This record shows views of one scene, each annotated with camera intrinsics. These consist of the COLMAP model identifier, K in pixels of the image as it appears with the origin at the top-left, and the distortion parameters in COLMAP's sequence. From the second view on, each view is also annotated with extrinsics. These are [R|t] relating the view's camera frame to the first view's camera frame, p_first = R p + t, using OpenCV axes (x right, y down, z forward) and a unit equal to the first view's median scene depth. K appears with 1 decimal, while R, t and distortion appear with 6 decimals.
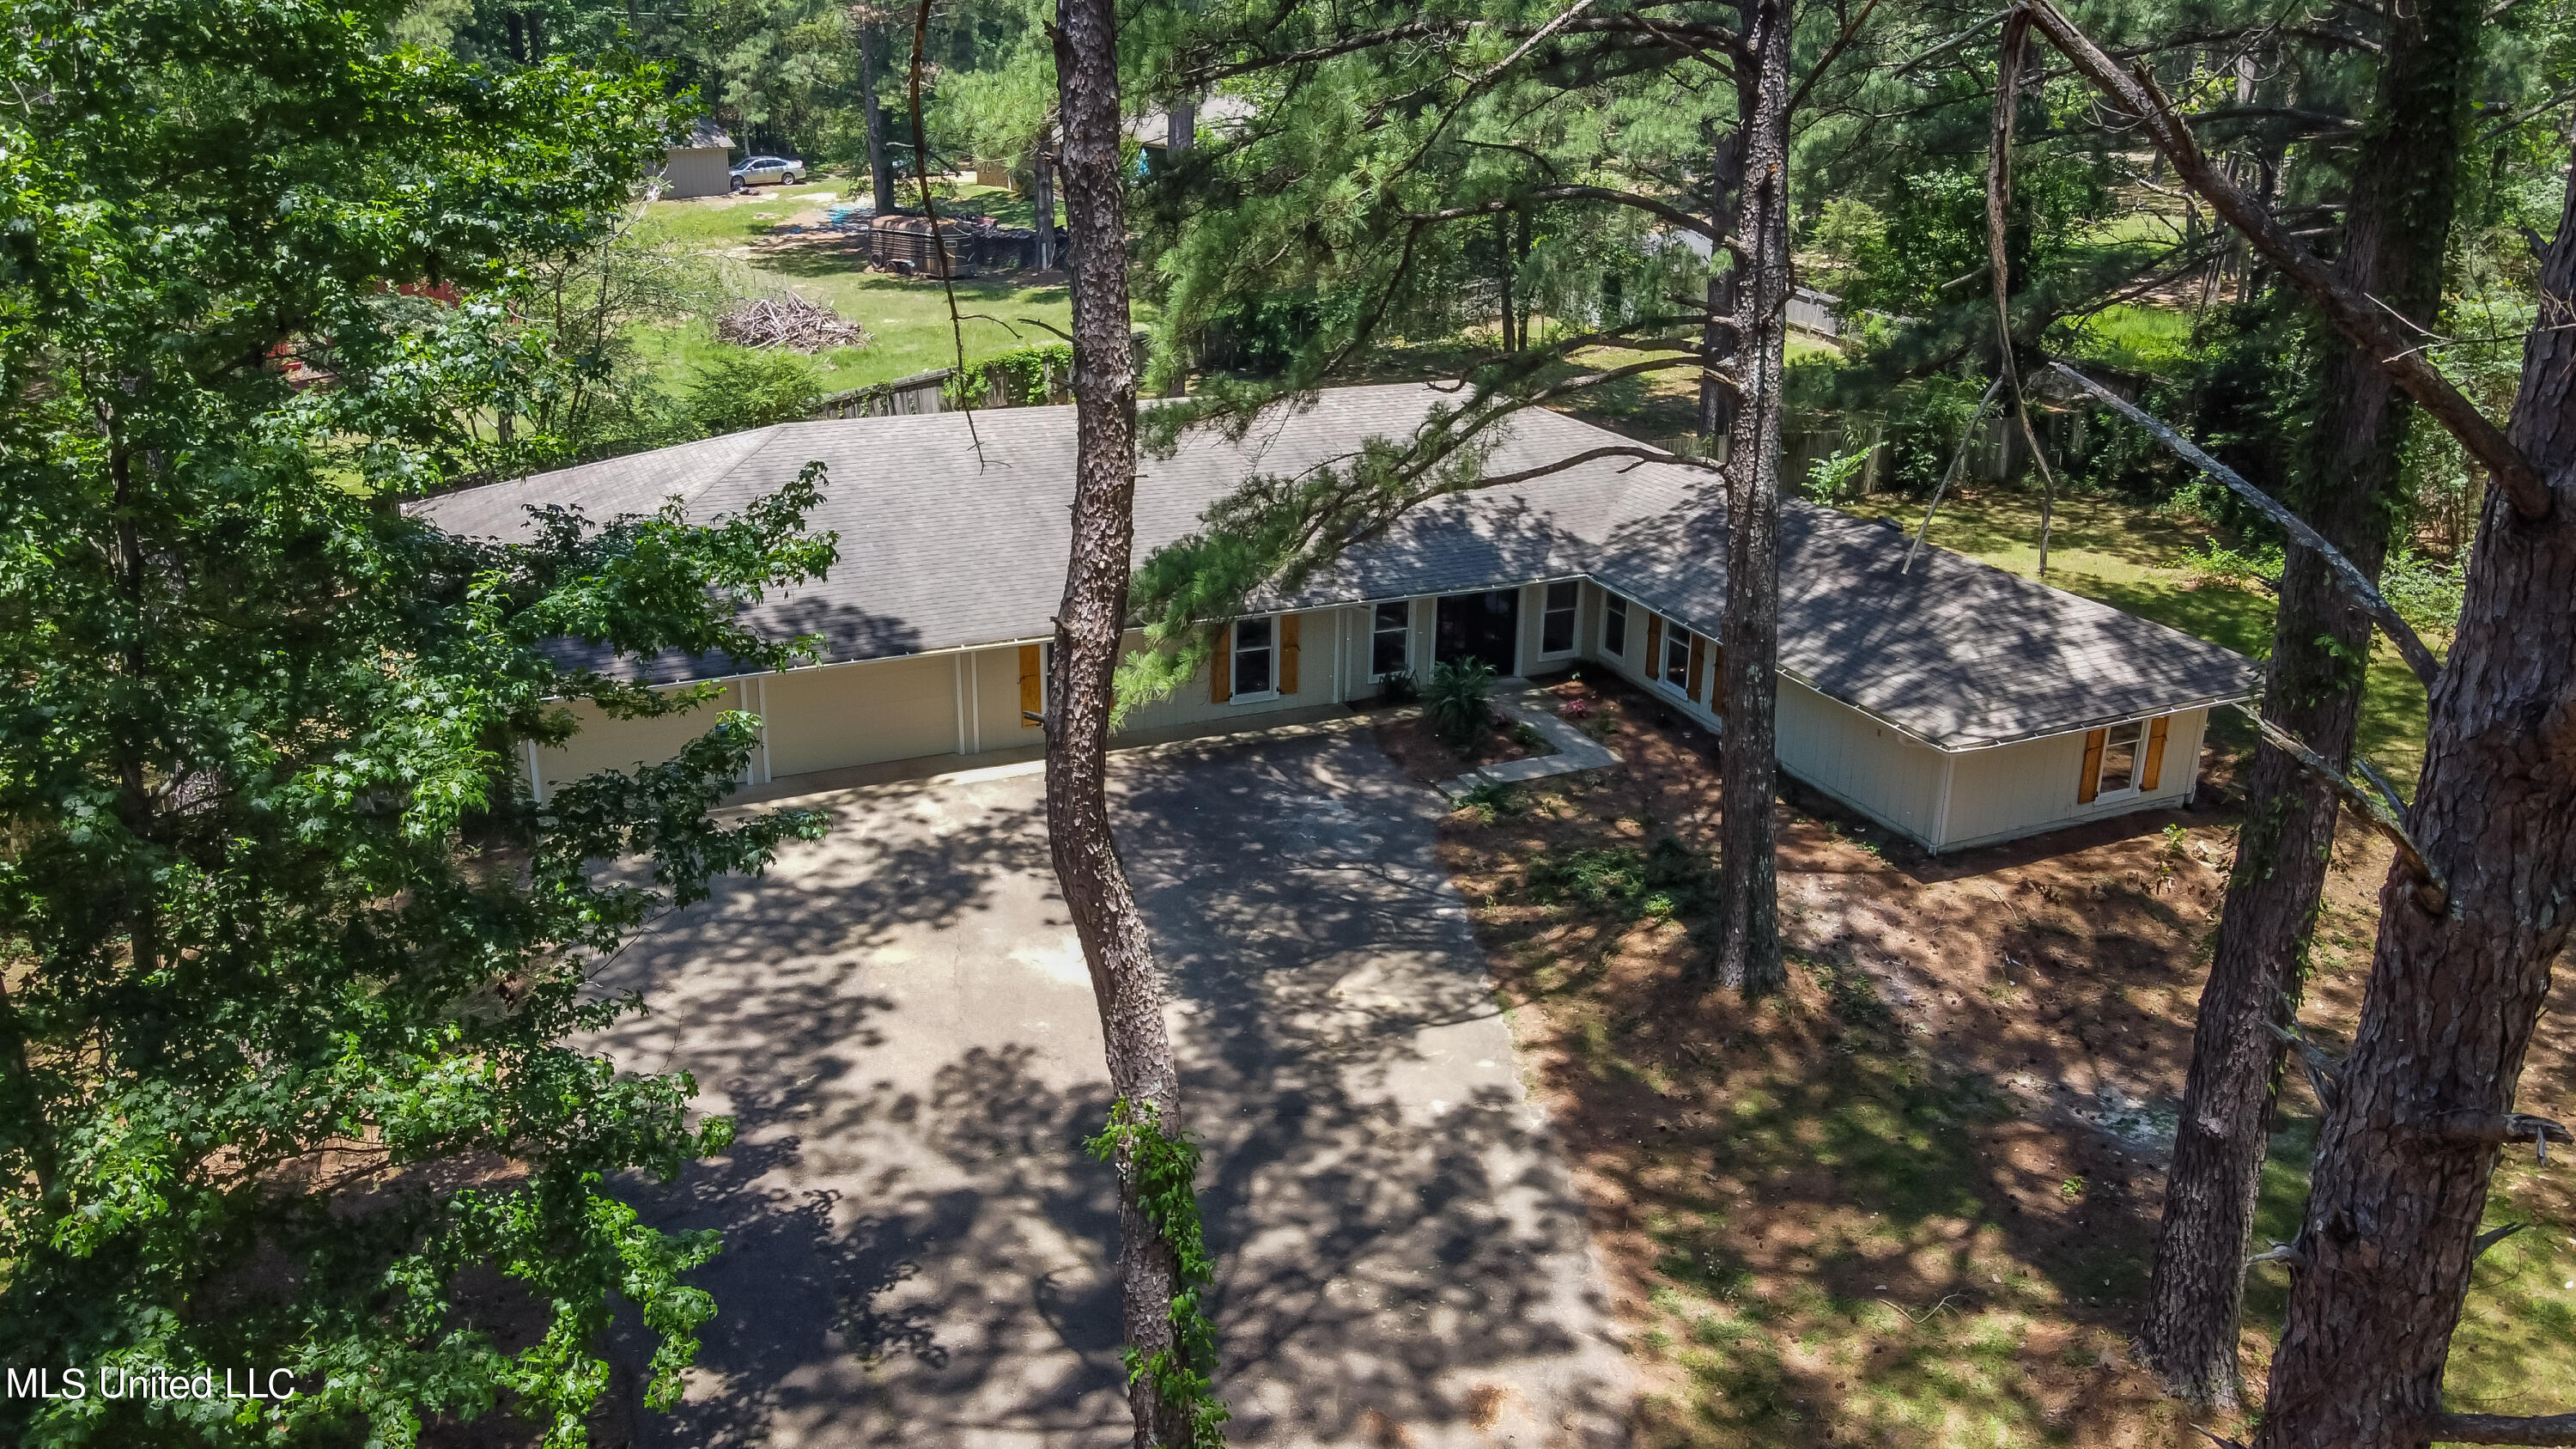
lens RADIAL K [[1905.3, 0, 1299.2], [0, 1905.3, 794.7], [0, 0, 1]] dist [0.007298, 0.044724]
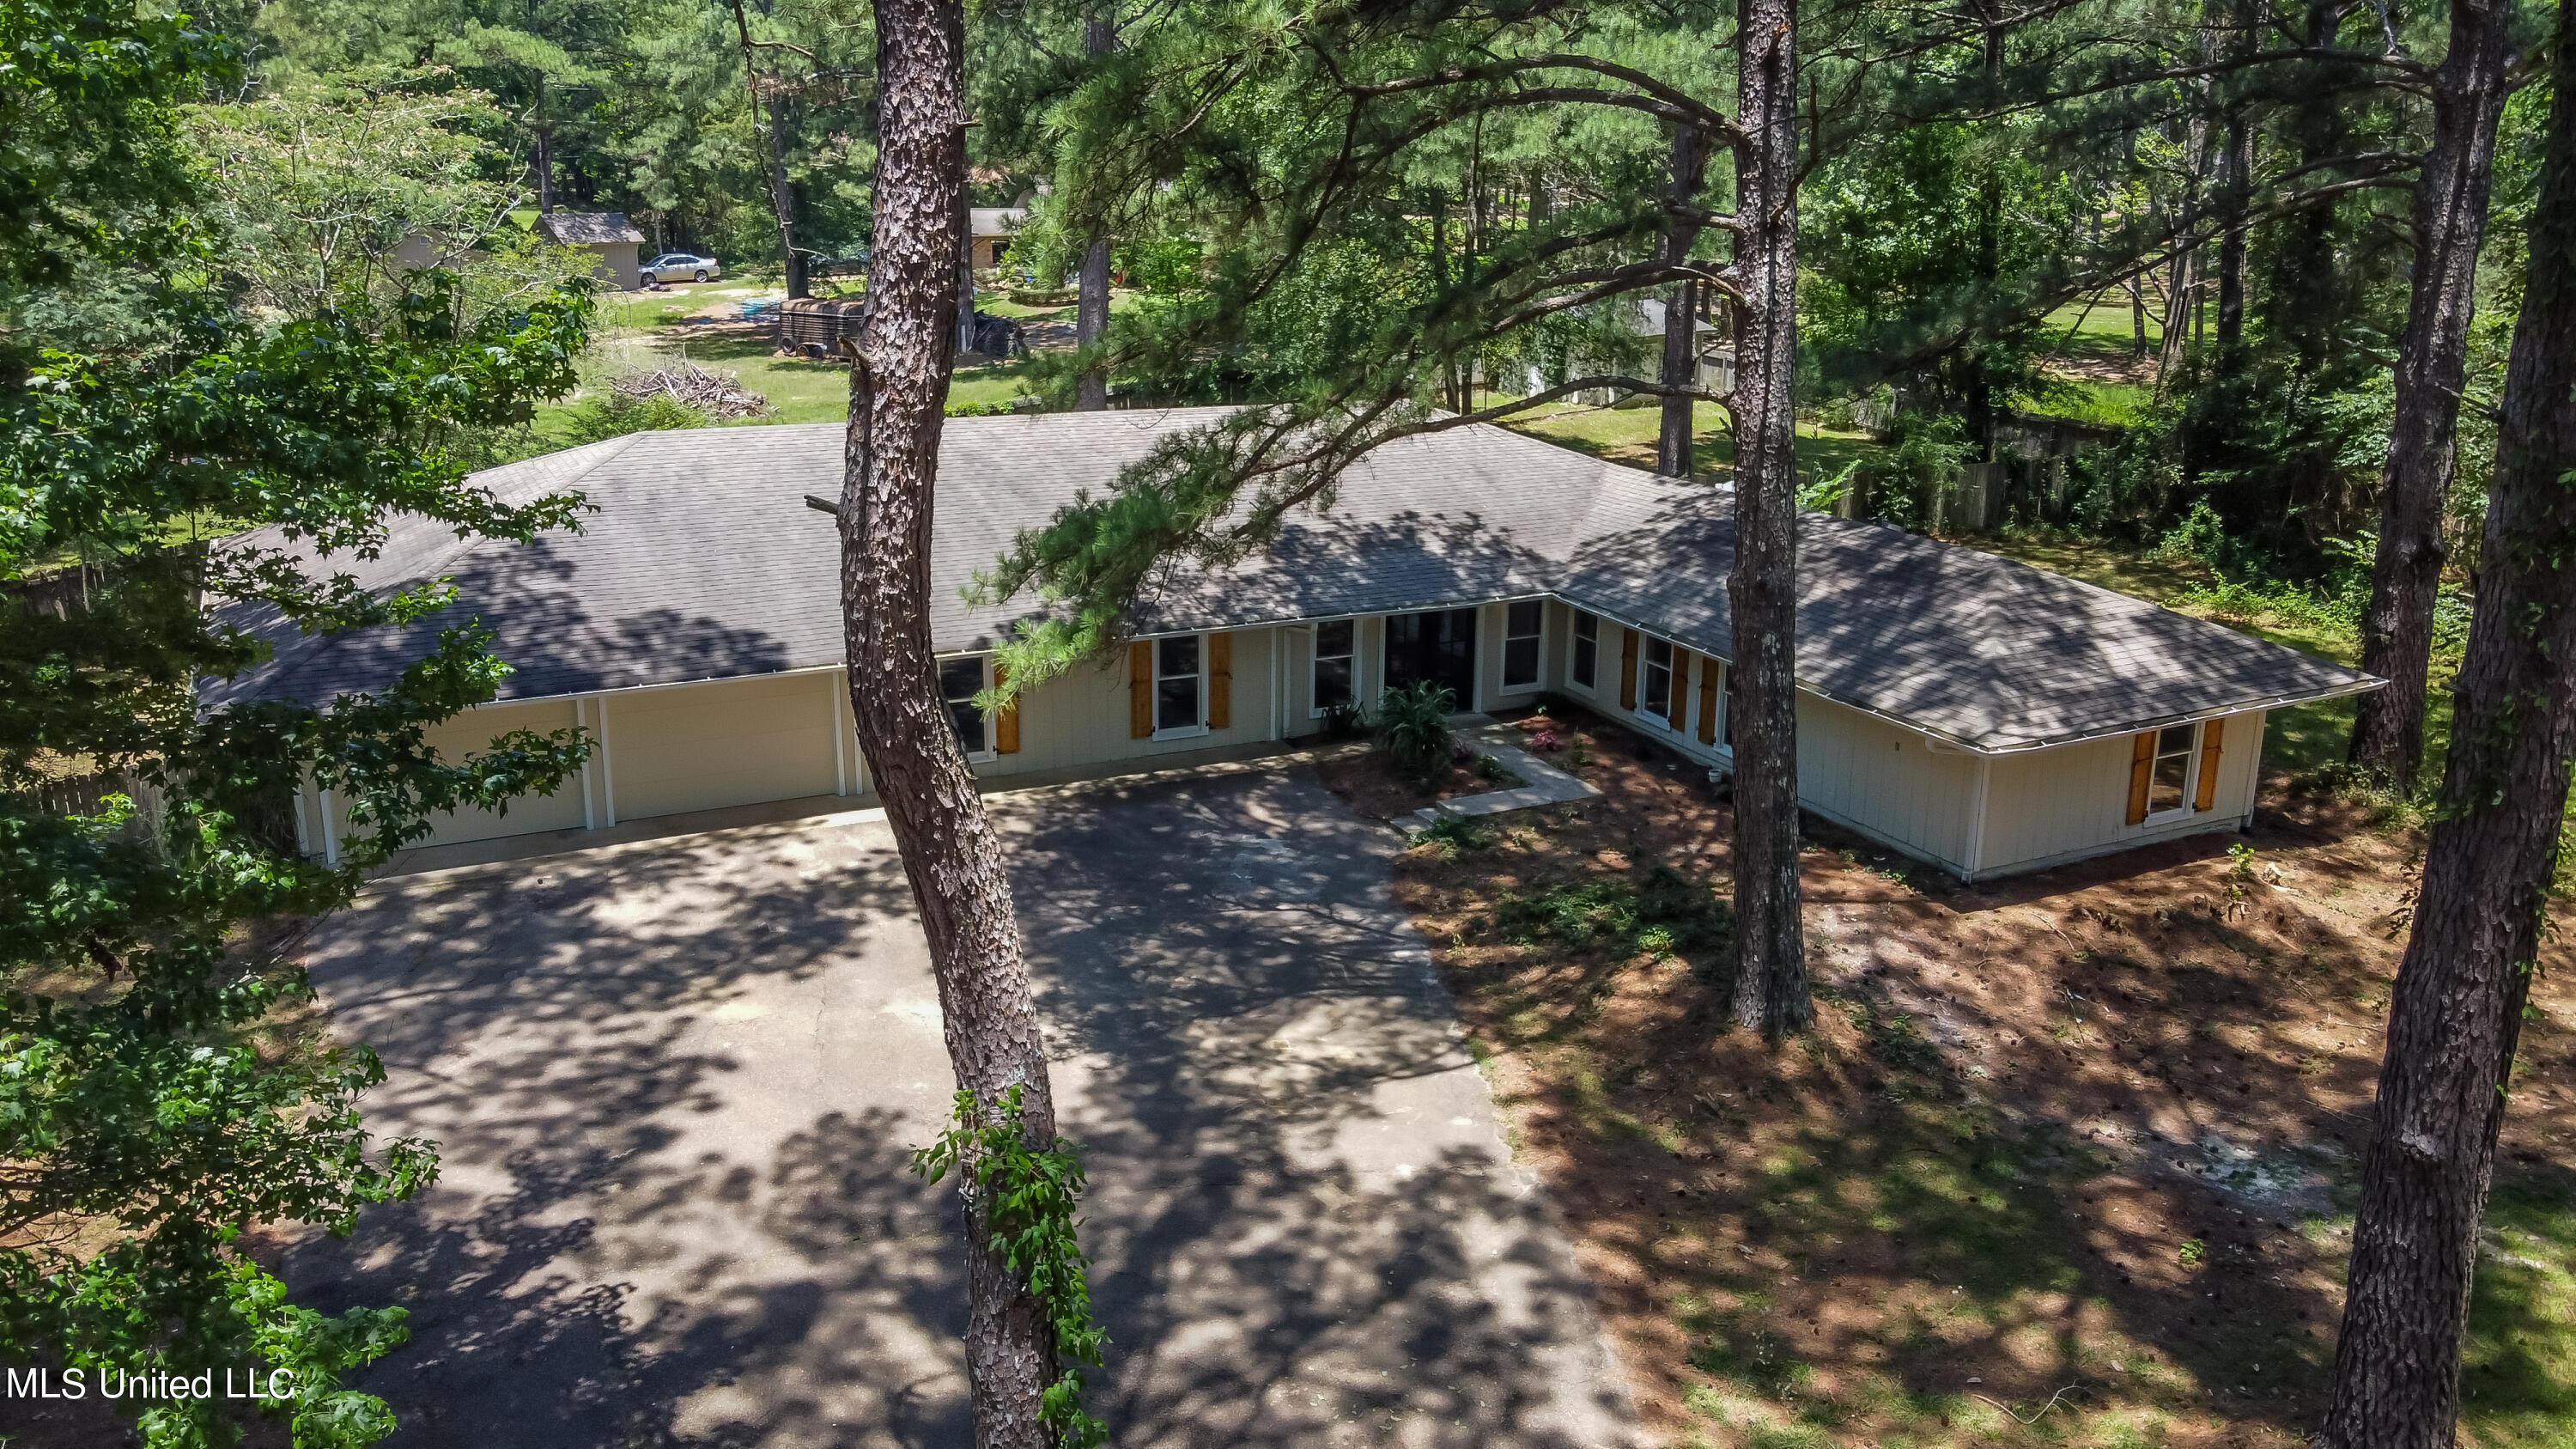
lens RADIAL K [[1905.3, 0, 1299.2], [0, 1905.3, 794.7], [0, 0, 1]] dist [0.007298, 0.044724]
pose [[0.999413, -0.010945, 0.032460, 0.003881], [0.013349, 0.997111, -0.074781, 0.056891], [-0.031547, 0.075170, 0.996672, 0.159338]]
